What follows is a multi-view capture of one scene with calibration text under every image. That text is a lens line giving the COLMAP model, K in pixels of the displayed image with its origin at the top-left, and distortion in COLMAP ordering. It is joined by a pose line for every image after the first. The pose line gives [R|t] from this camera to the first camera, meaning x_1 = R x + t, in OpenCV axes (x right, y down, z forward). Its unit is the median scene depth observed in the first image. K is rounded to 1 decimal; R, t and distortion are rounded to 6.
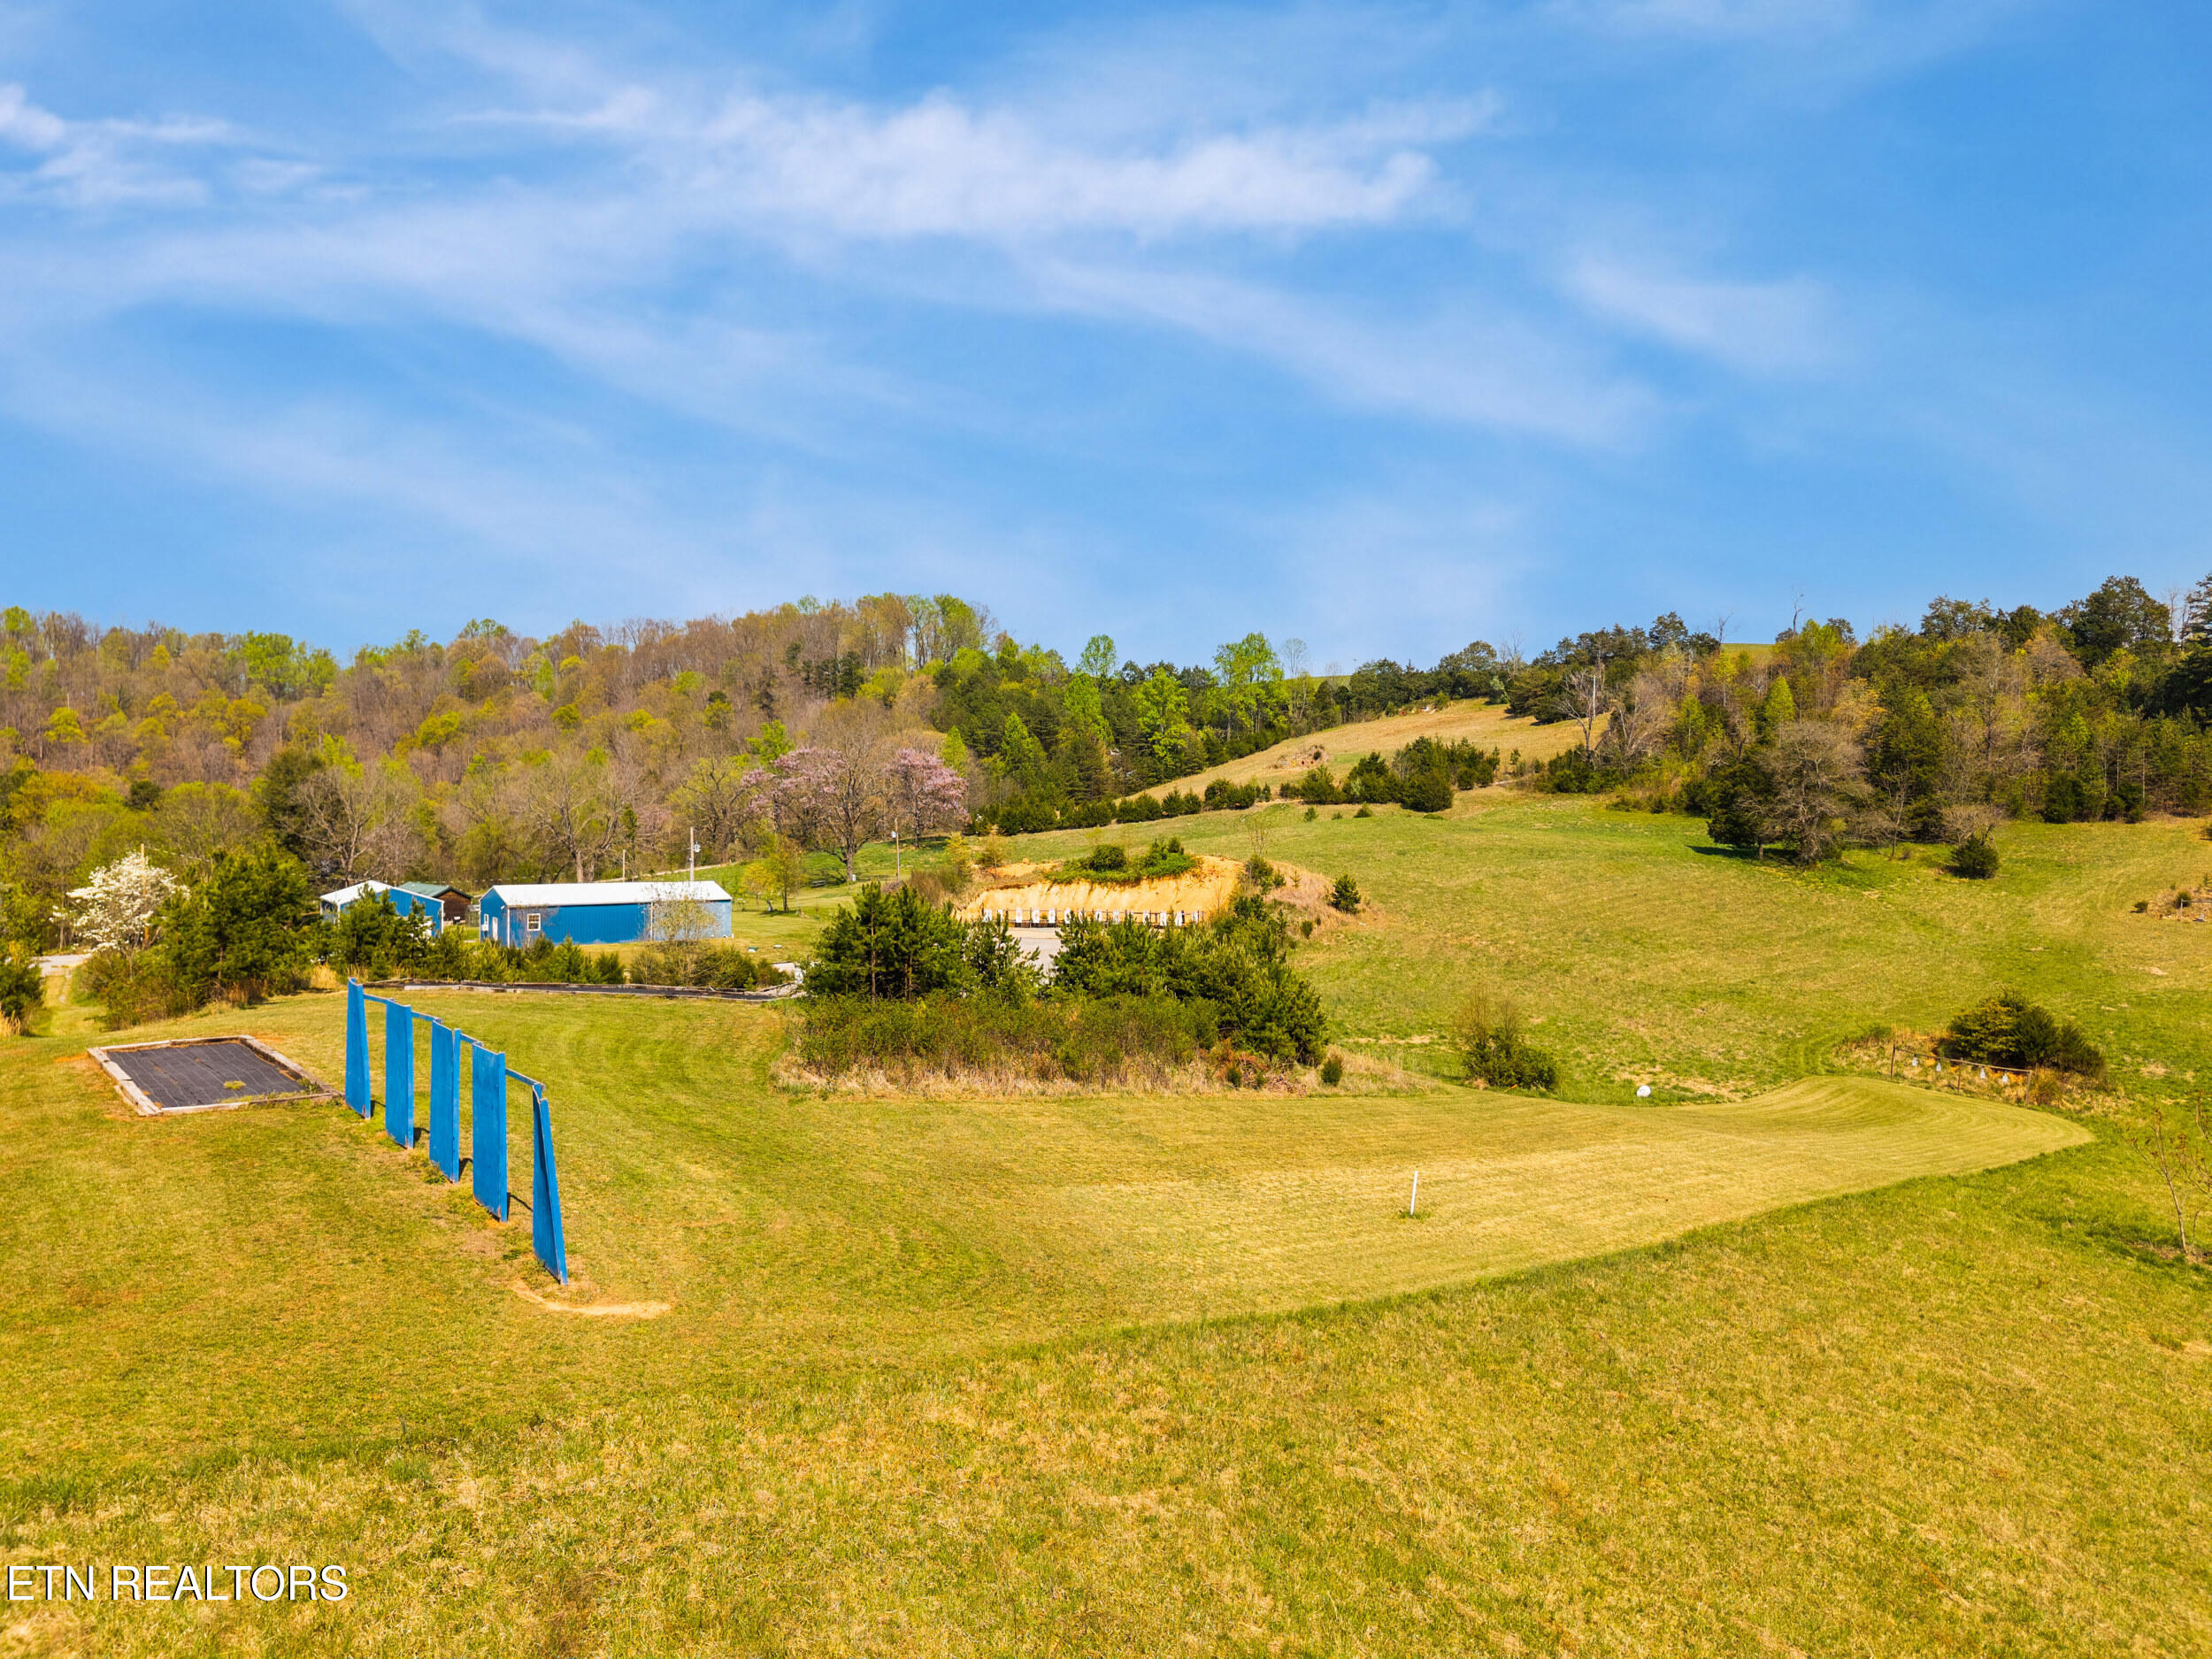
lens RADIAL K [[1476.8, 0, 1135.4], [0, 1476.8, 822.1], [0, 0, 1]] dist [0.087207, -0.156258]
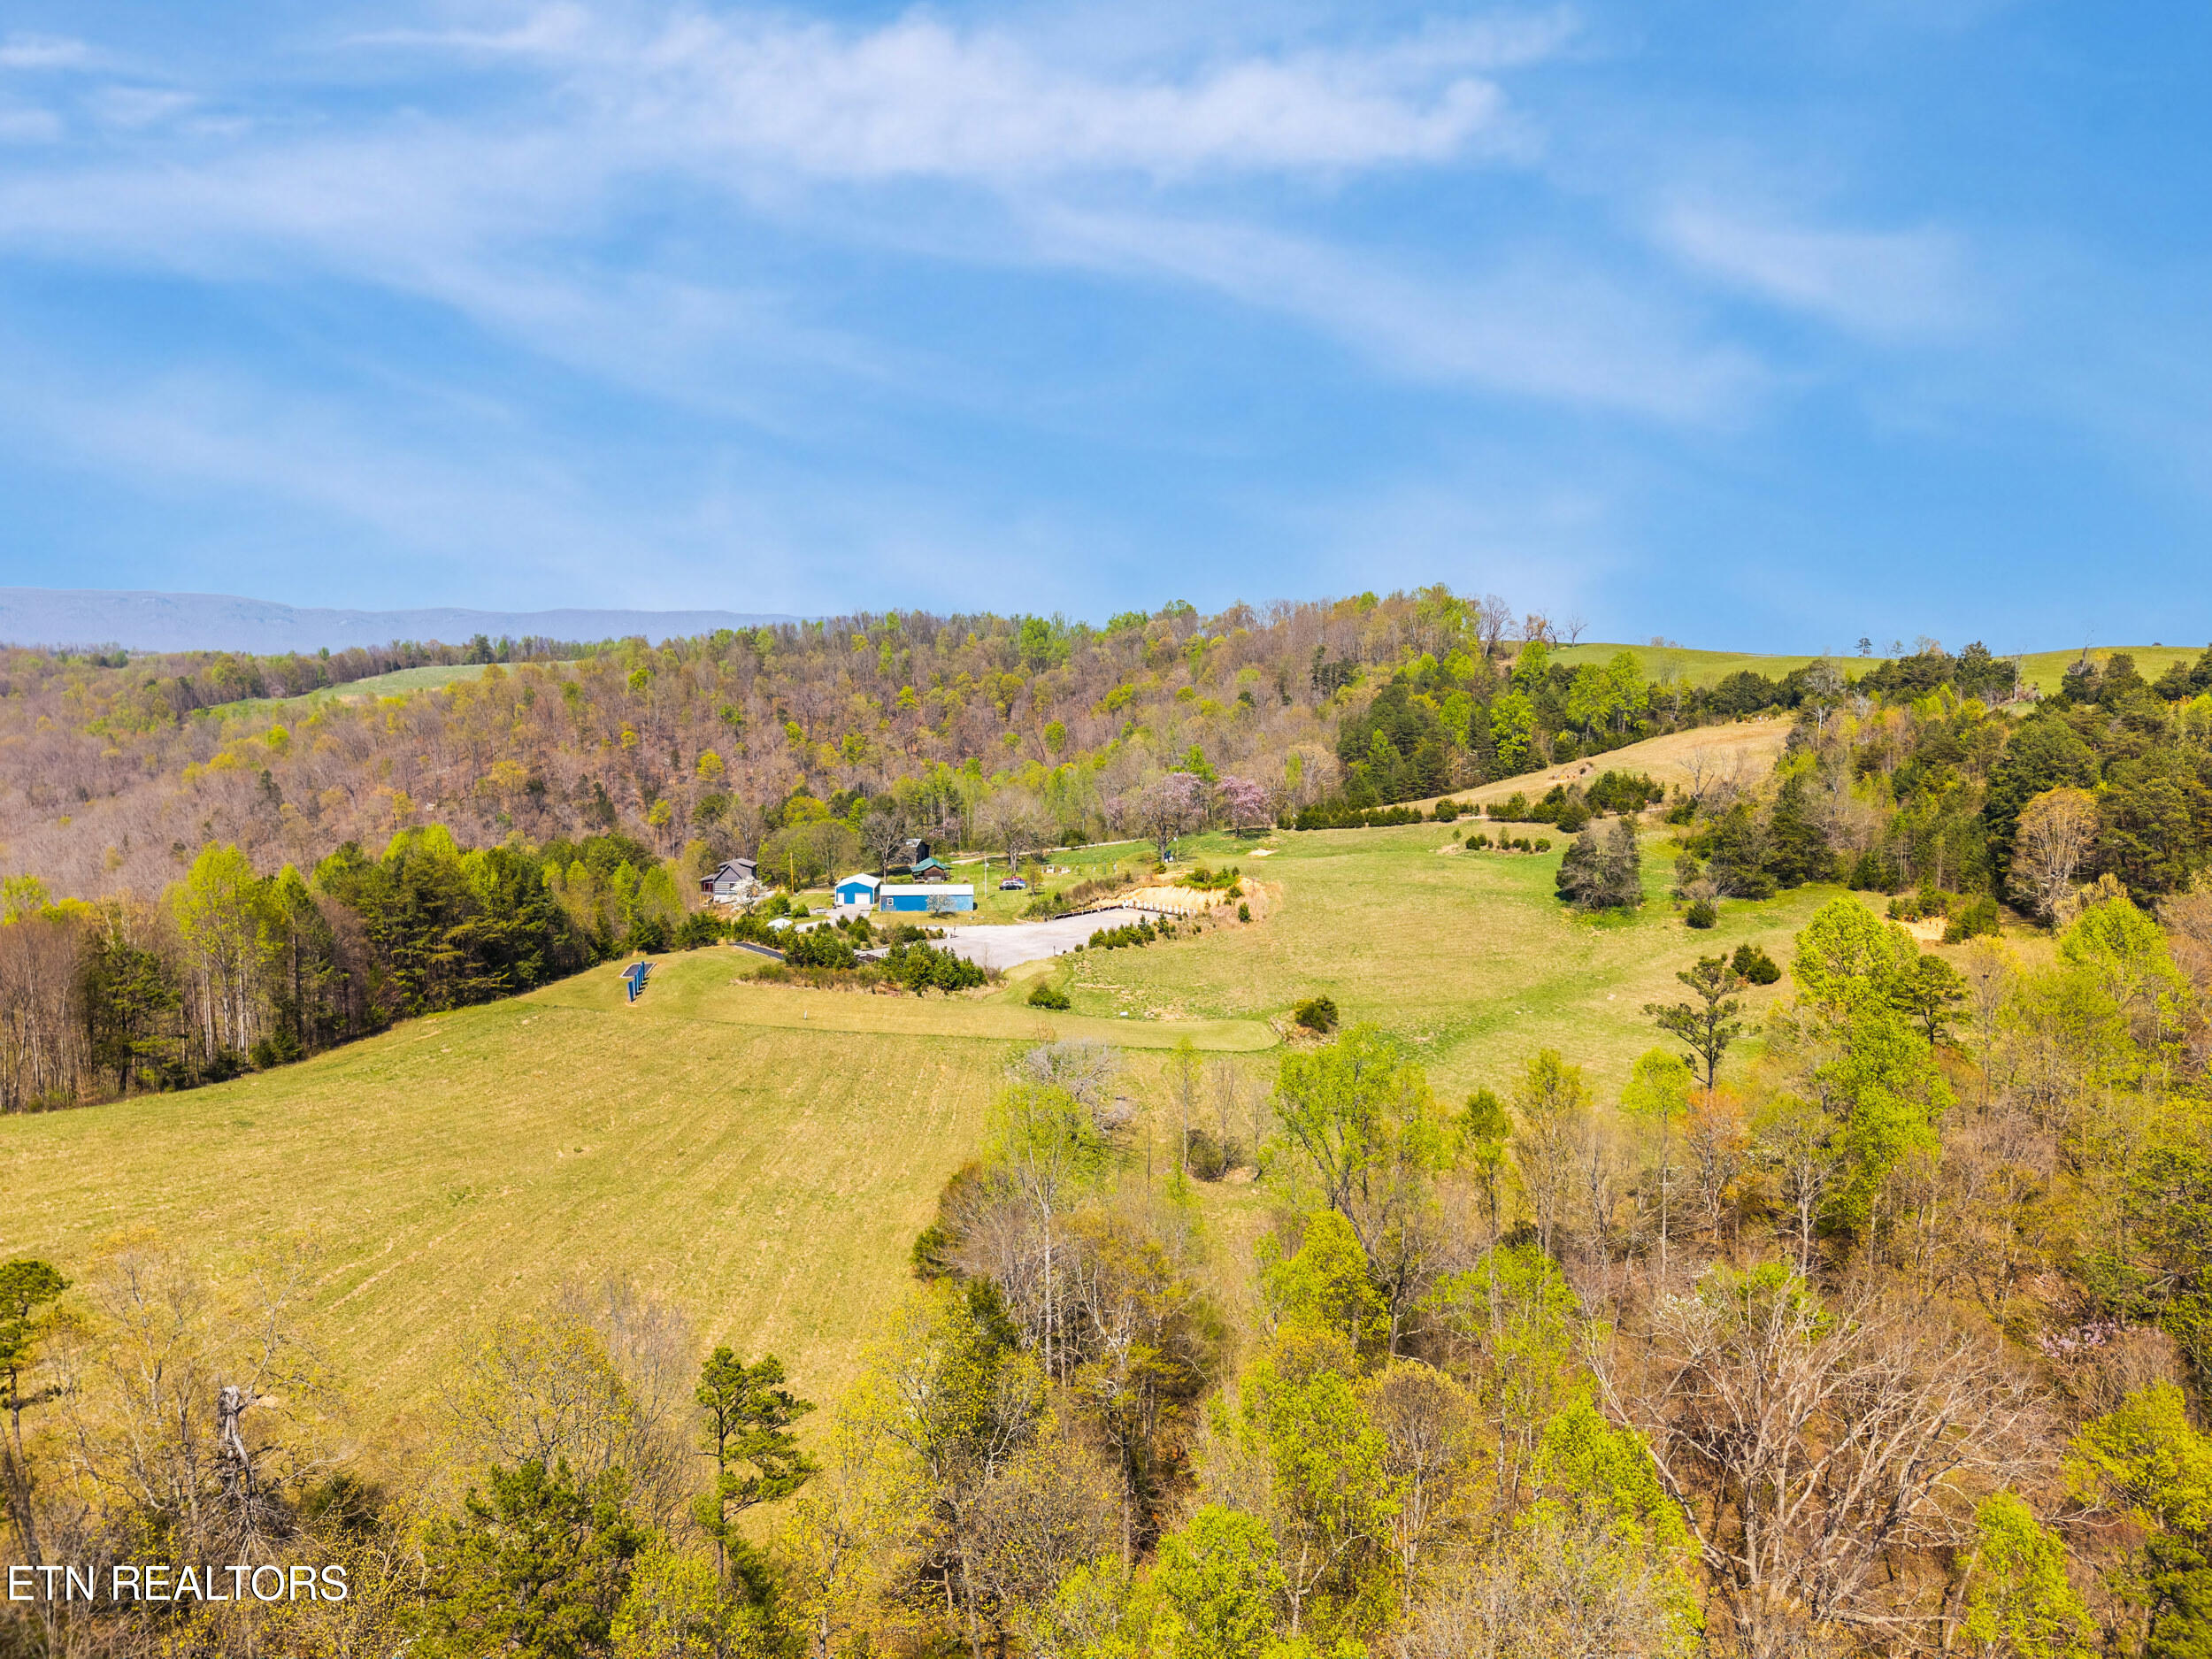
lens RADIAL K [[1476.8, 0, 1135.4], [0, 1476.8, 822.1], [0, 0, 1]] dist [0.087207, -0.156258]
pose [[0.855039, 0.057312, -0.515388, 0.462055], [-0.013331, 0.995975, 0.088636, -0.110181], [0.518393, -0.068916, 0.852361, -0.344142]]
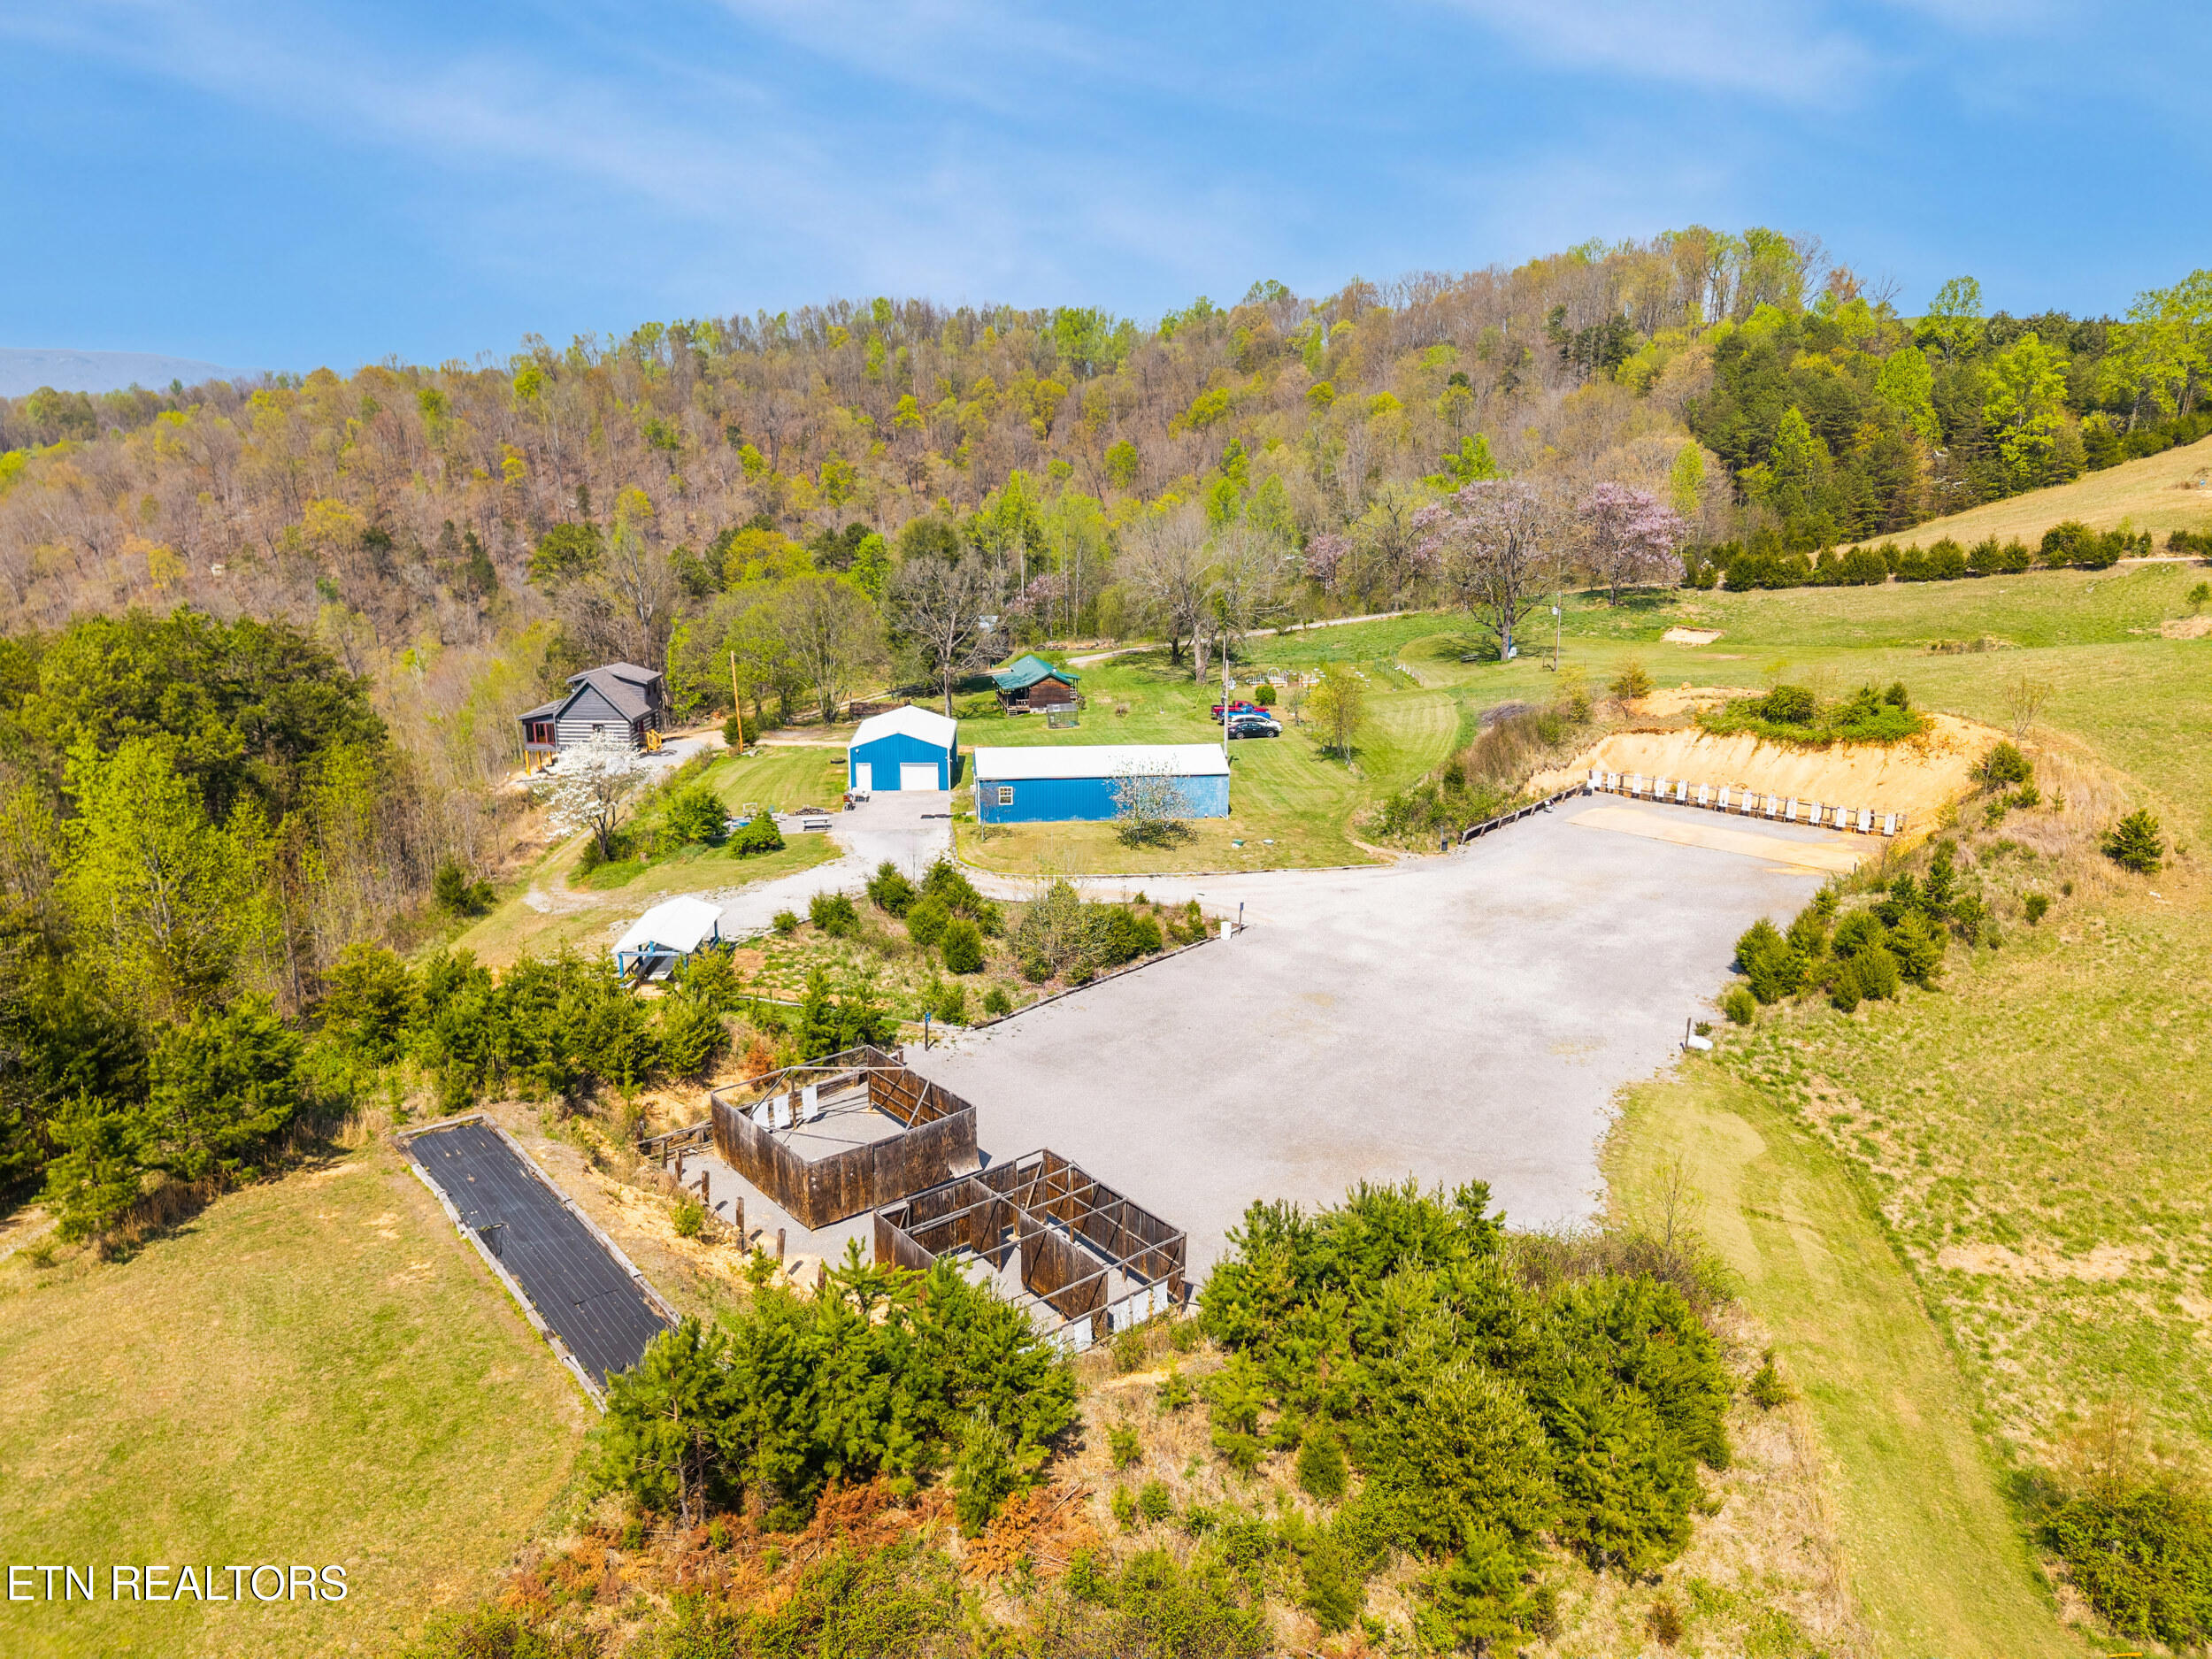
lens RADIAL K [[1494.4, 0, 1083.1], [0, 1494.4, 832.0], [0, 0, 1]] dist [0.005442, -0.006629]
pose [[0.845497, 0.133842, -0.516934, 0.040220], [-0.003704, 0.969524, 0.244967, -0.049496], [0.533967, -0.205204, 0.820226, 0.101163]]
